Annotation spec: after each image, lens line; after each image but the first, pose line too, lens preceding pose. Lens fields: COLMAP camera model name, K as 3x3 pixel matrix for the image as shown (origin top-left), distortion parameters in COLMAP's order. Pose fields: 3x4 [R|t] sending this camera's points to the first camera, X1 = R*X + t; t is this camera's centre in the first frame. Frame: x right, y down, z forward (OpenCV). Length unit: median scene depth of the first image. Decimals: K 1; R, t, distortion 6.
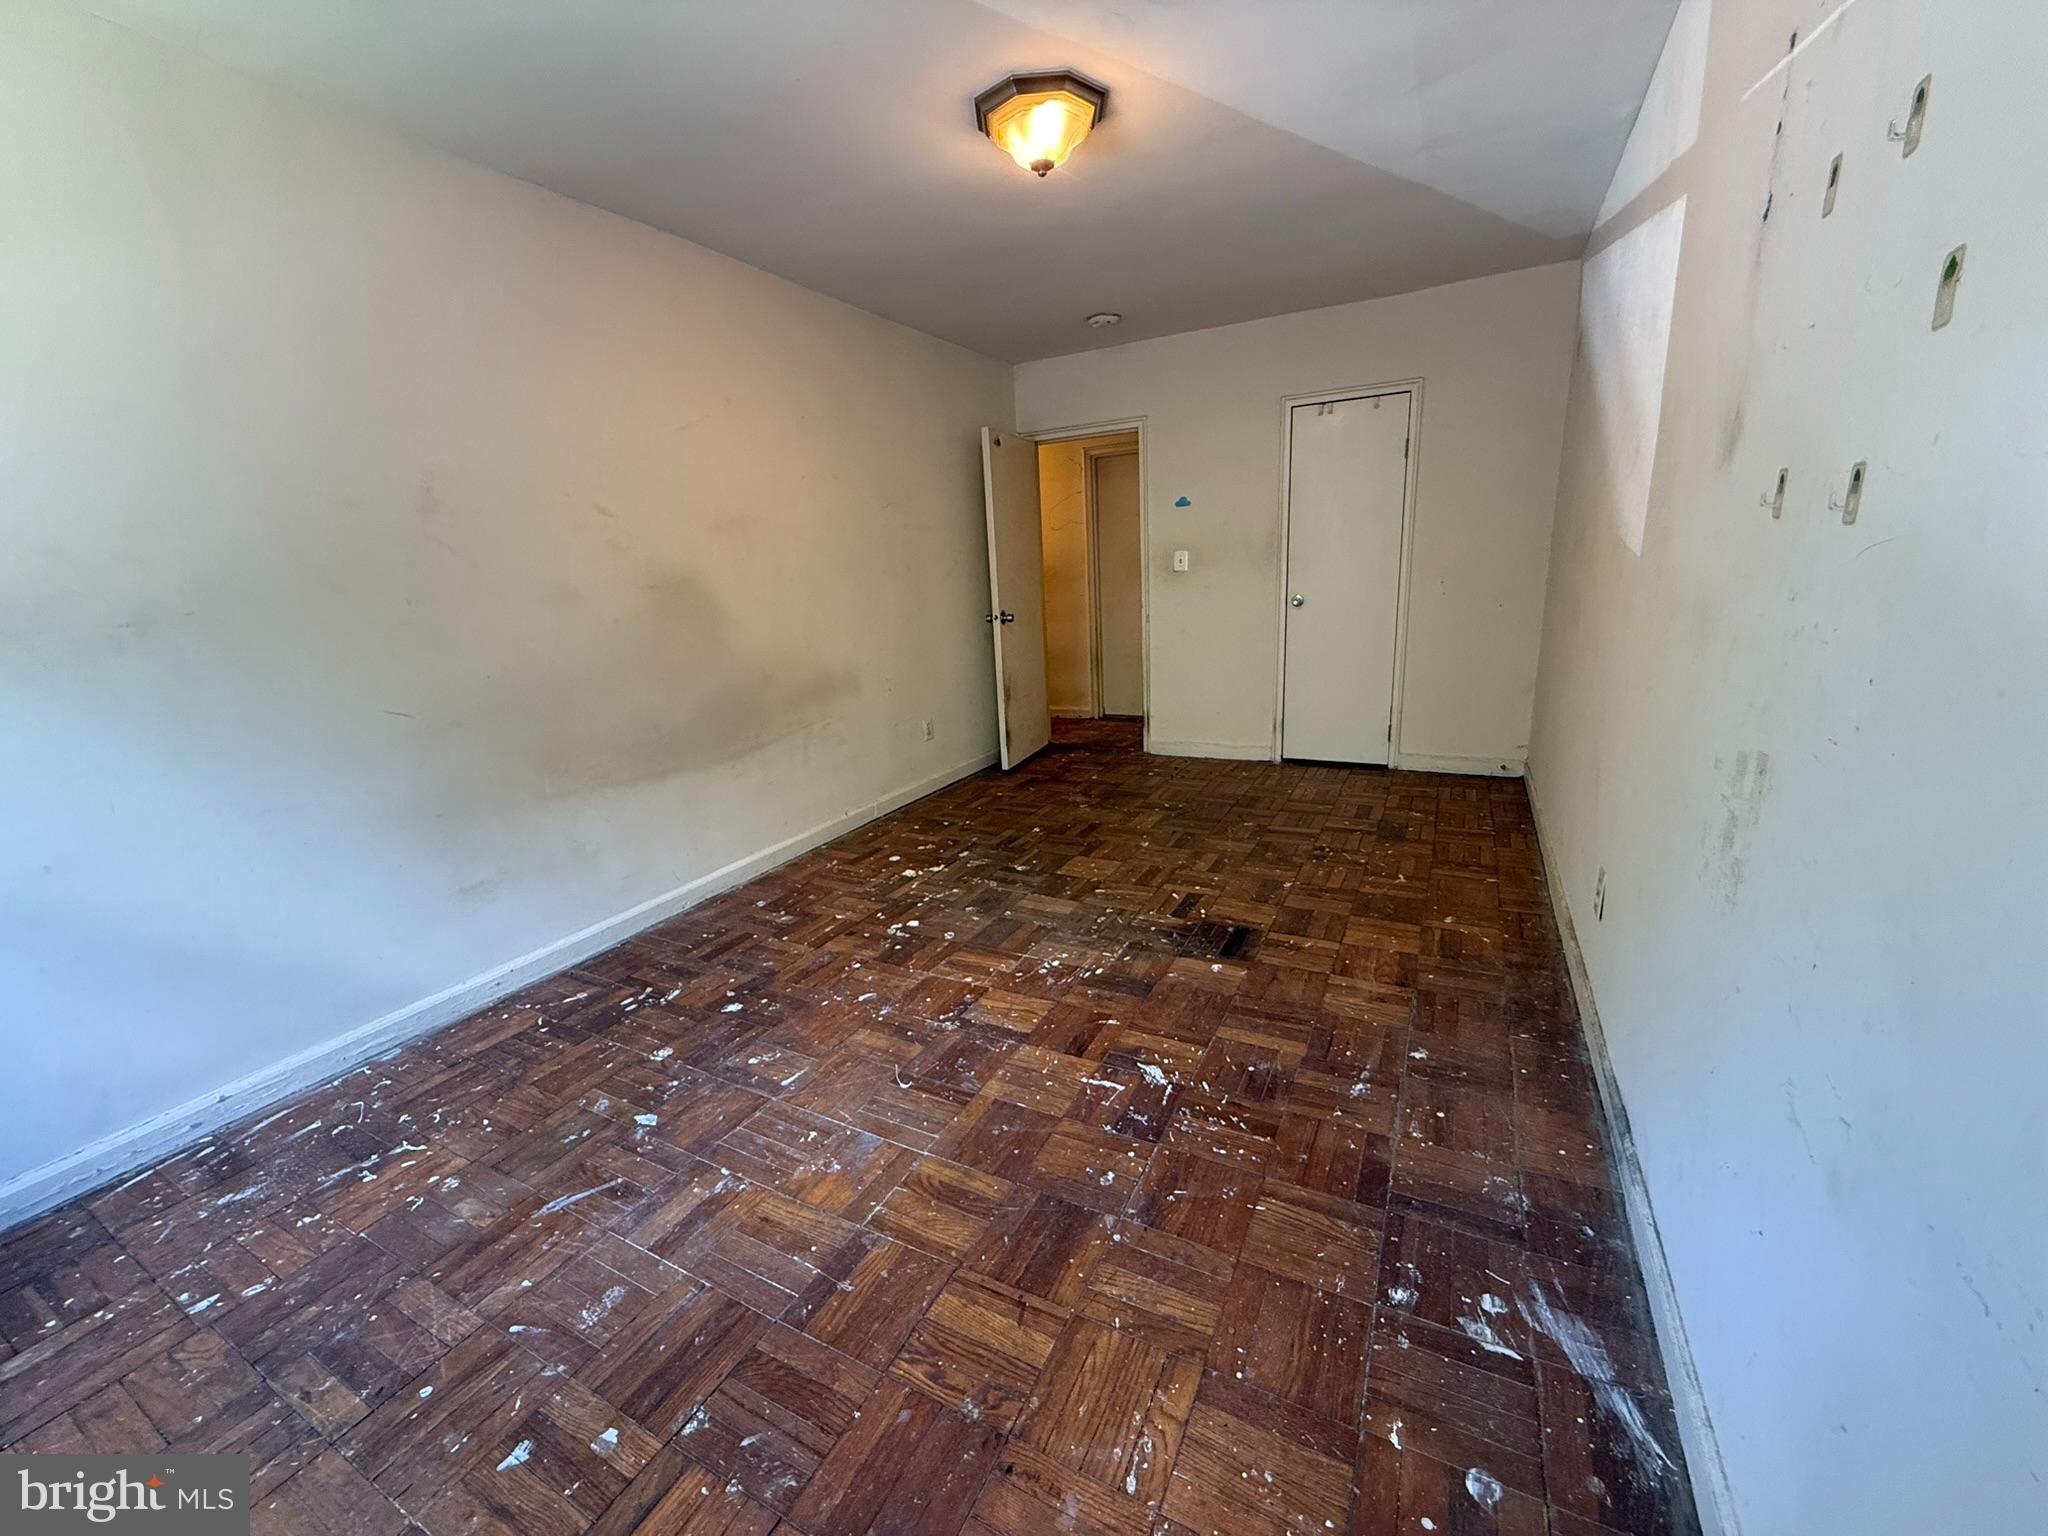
lens RADIAL K [[814.1, 0, 1002.4], [0, 814.1, 765.6], [0, 0, 1]] dist [-0.000862, -0.000007]
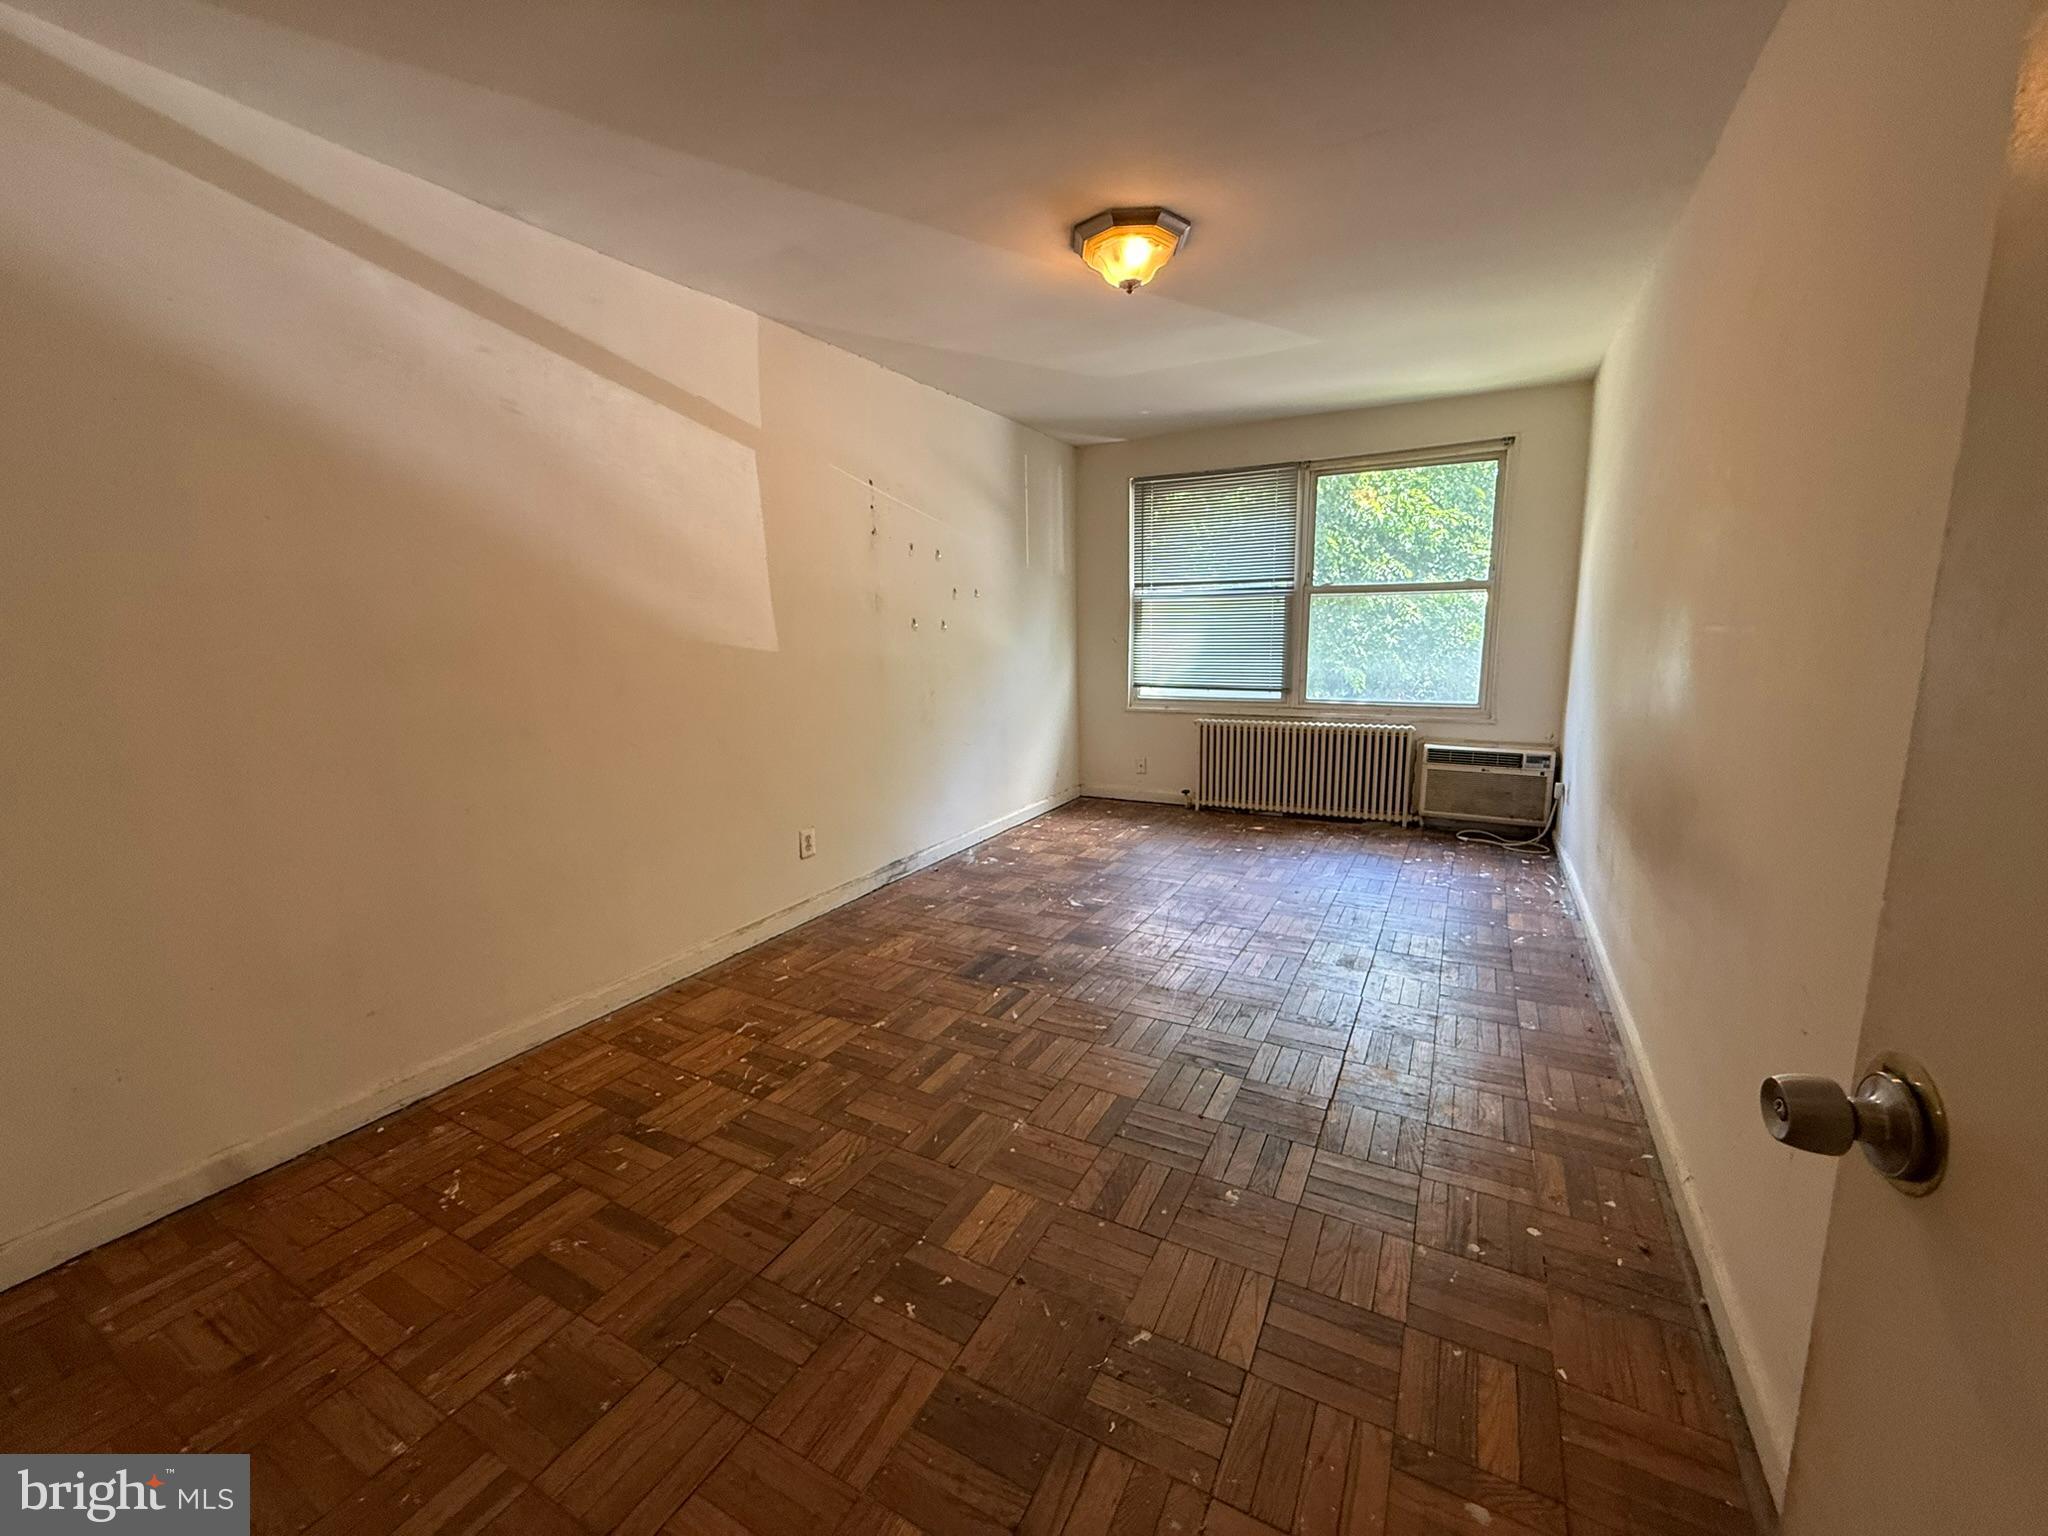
lens RADIAL K [[814.1, 0, 1008.3], [0, 814.1, 764.8], [0, 0, 1]] dist [-0.000862, -0.000007]
pose [[-0.997171, 0.071902, 0.021918, 0.159520], [0.074677, 0.914330, 0.398024, -0.383507], [0.008578, 0.398535, -0.917113, 1.493644]]
